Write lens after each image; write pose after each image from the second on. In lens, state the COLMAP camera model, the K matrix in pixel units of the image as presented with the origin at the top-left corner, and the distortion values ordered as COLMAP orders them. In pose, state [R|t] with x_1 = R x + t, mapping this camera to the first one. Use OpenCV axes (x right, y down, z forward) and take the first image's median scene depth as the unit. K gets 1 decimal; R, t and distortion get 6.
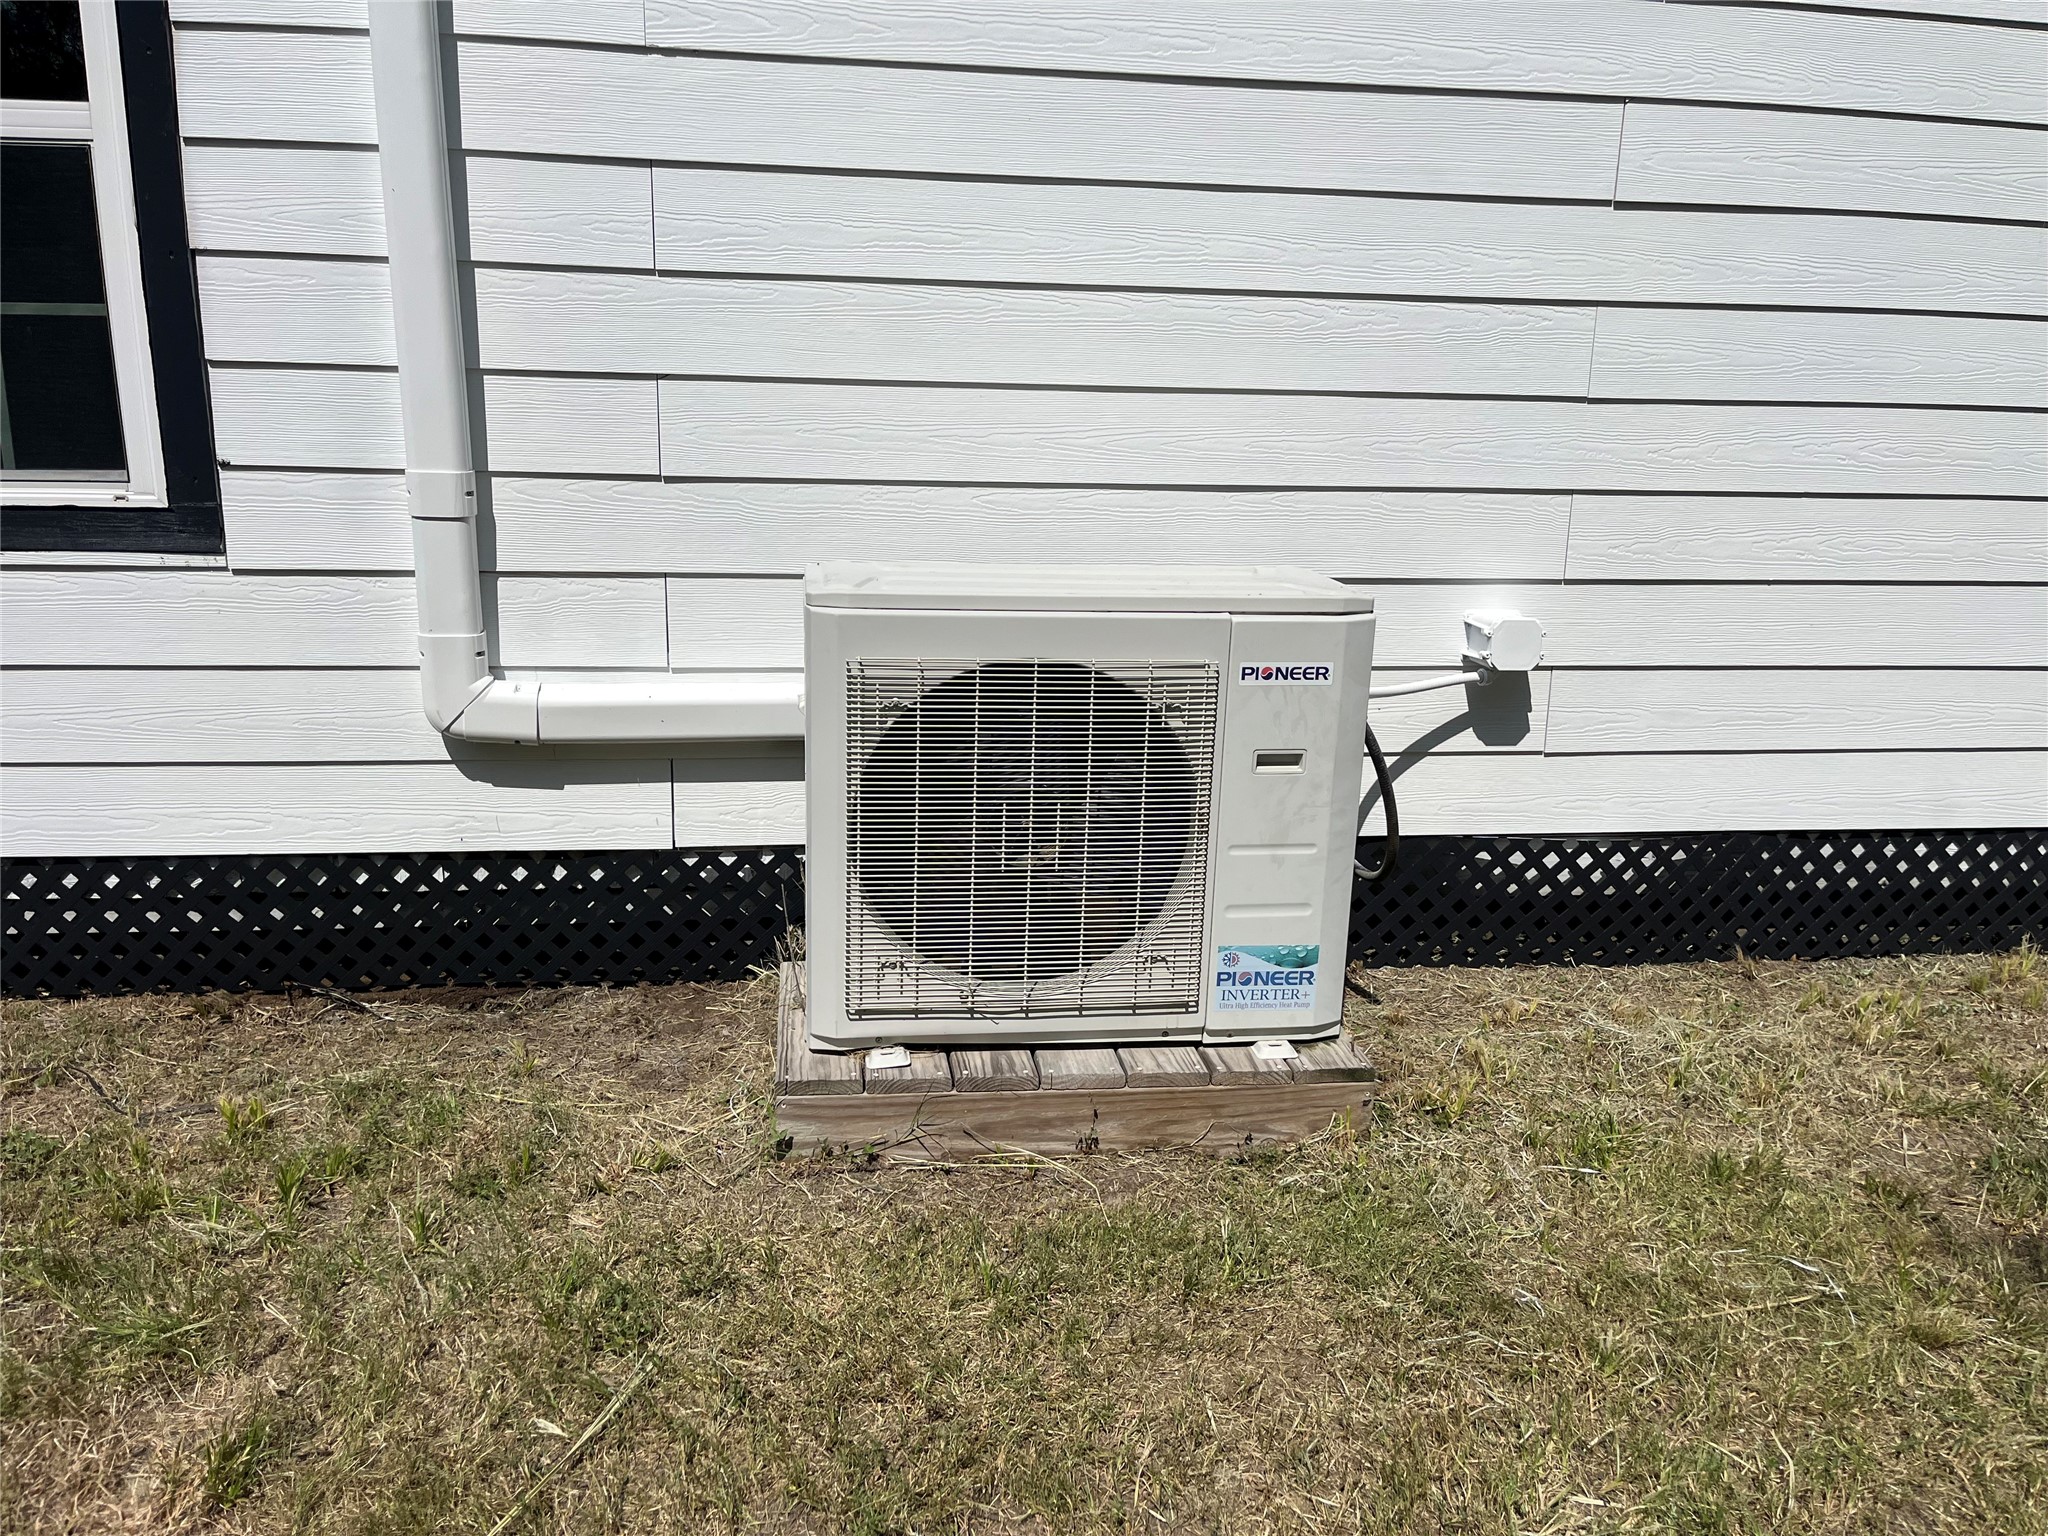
lens RADIAL K [[1559.0, 0, 1022.4], [0, 1559.0, 771.4], [0, 0, 1]] dist [0.073569, -0.099810]
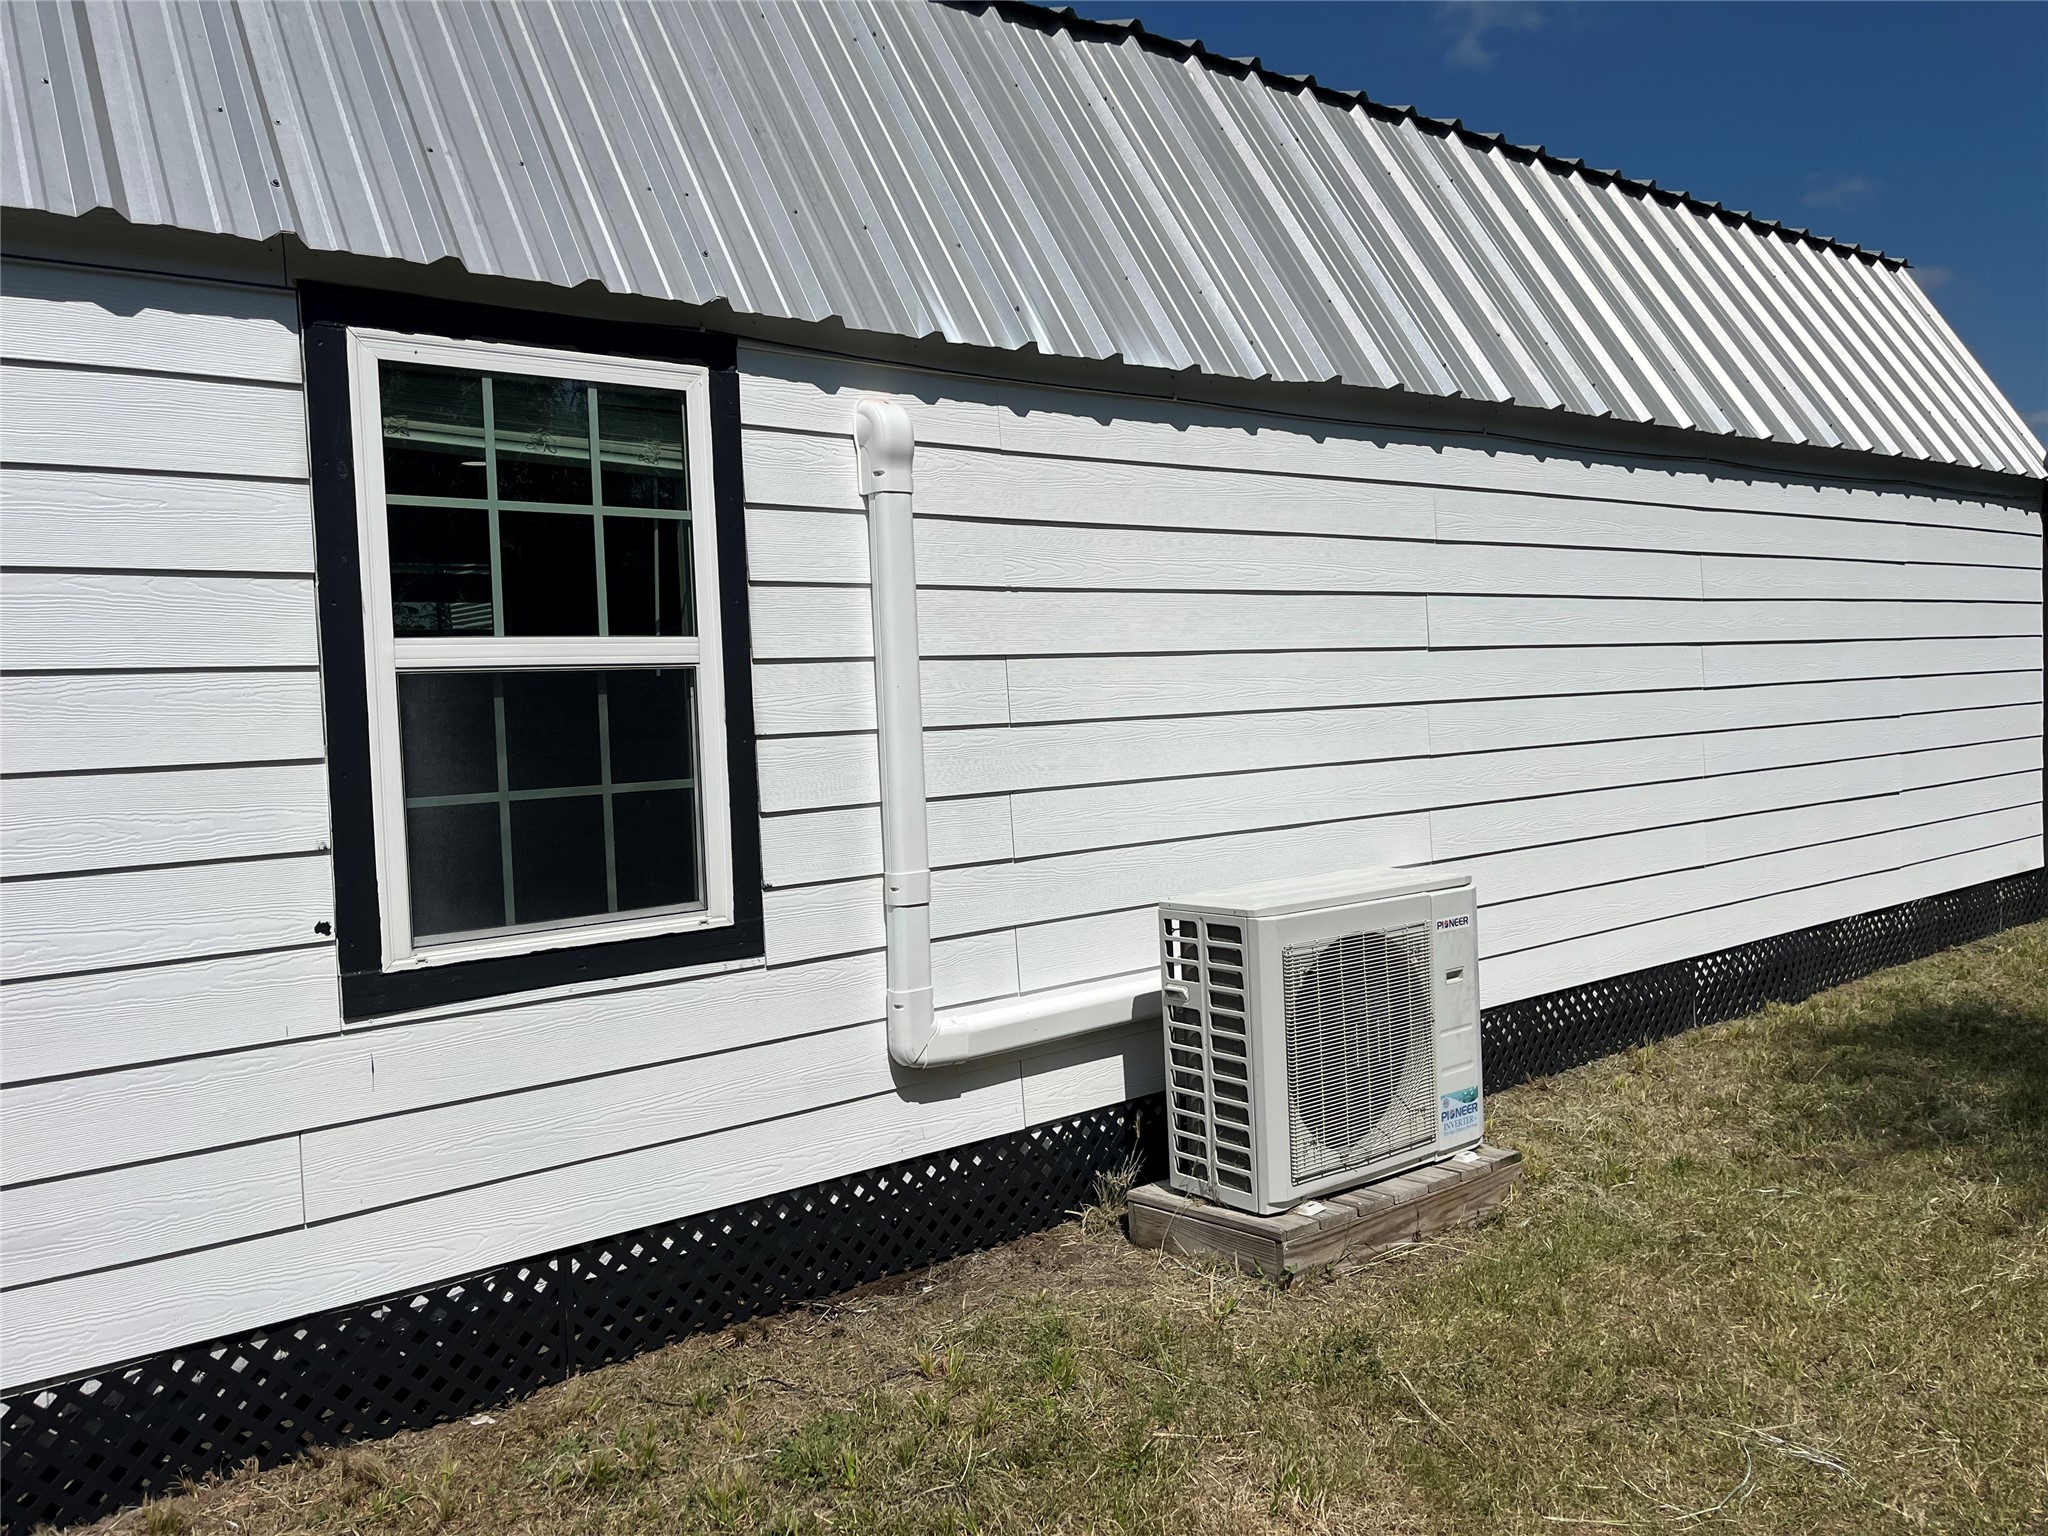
lens RADIAL K [[1559.0, 0, 1036.2], [0, 1559.0, 765.3], [0, 0, 1]] dist [0.073569, -0.099810]
pose [[0.854331, -0.084219, 0.512861, -1.023519], [0.196640, 0.965807, -0.168965, -0.027310], [-0.481094, 0.245201, 0.841680, -0.257504]]
